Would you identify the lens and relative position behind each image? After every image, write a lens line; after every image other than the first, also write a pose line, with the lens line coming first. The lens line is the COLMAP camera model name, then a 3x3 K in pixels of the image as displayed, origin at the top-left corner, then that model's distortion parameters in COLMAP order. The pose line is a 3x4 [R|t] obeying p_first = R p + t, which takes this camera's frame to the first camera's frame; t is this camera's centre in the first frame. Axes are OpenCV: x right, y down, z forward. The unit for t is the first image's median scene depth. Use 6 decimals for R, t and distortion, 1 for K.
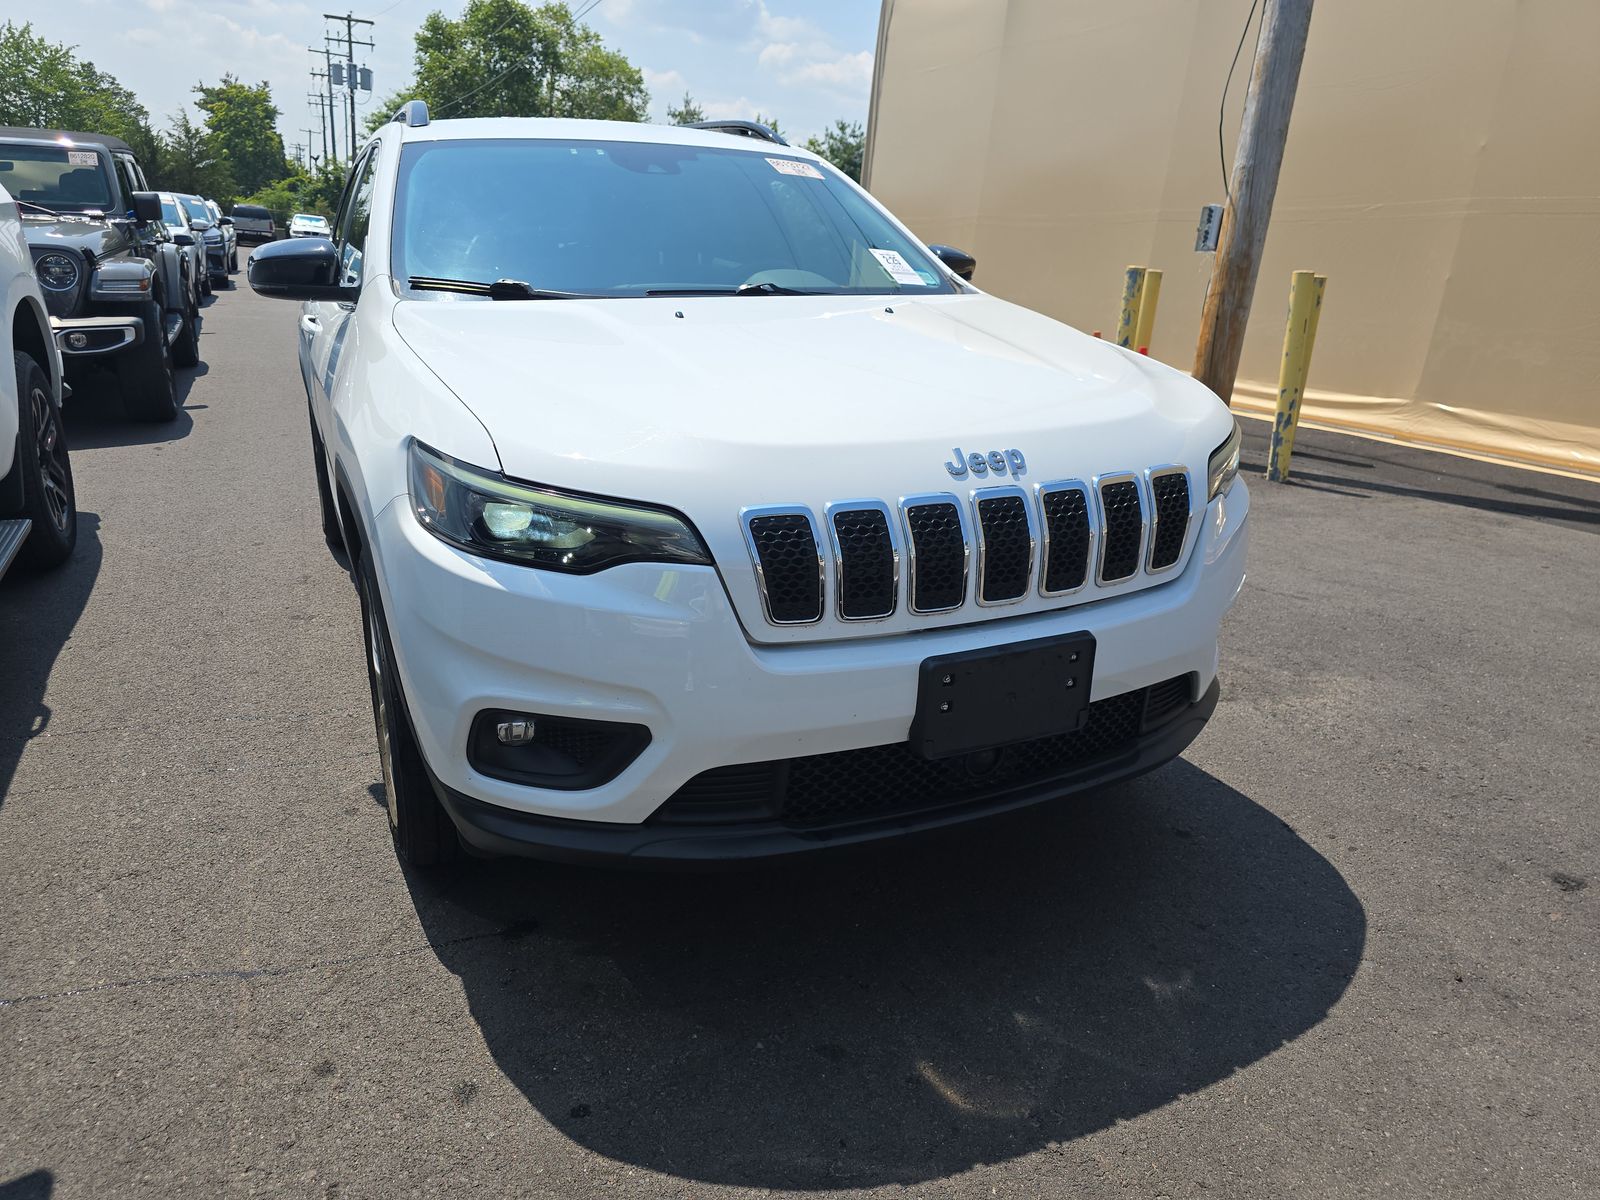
lens RADIAL K [[1077.6, 0, 800.0], [0, 1077.6, 600.0], [0, 0, 1]] dist [0.040302, -0.033488]
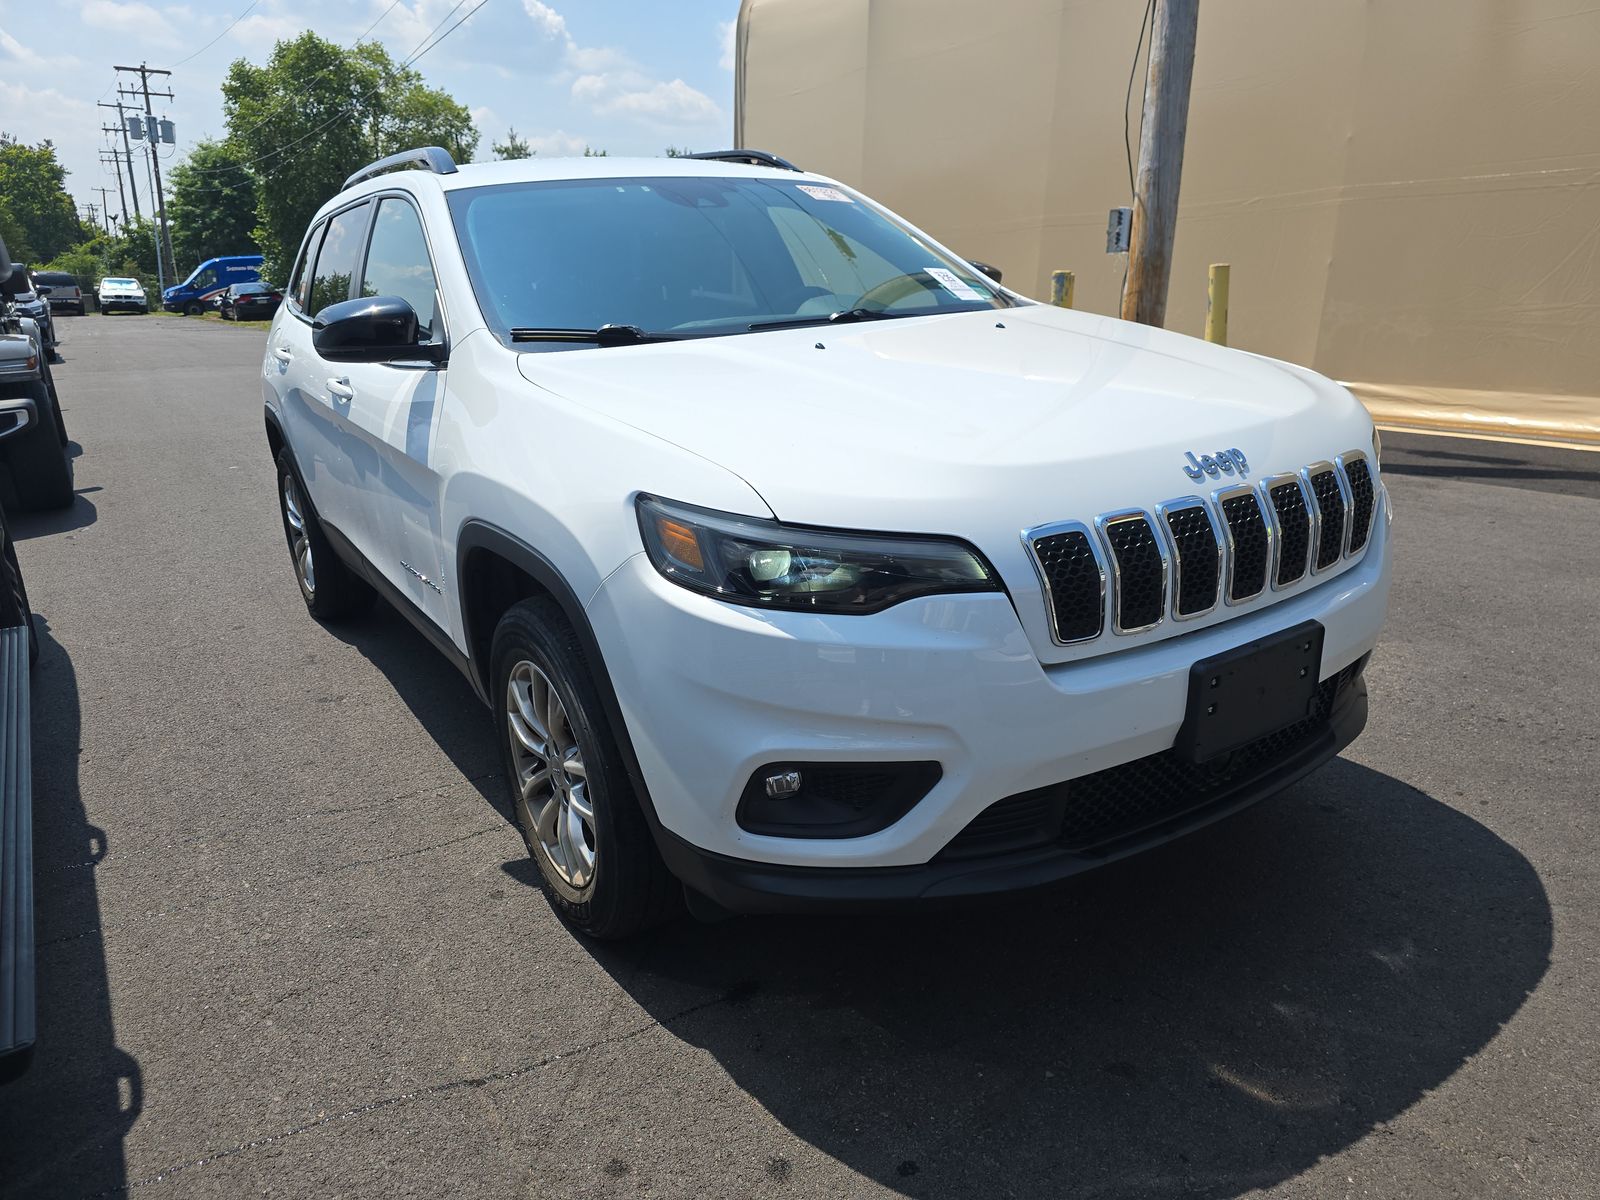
lens RADIAL K [[1082.1, 0, 785.6], [0, 1082.1, 606.3], [0, 0, 1]] dist [0.043659, -0.039953]
pose [[0.987655, -0.103568, 0.117521, -0.219779], [0.105496, 0.994367, -0.010286, -0.016398], [-0.115793, 0.022557, 0.993017, 0.022355]]
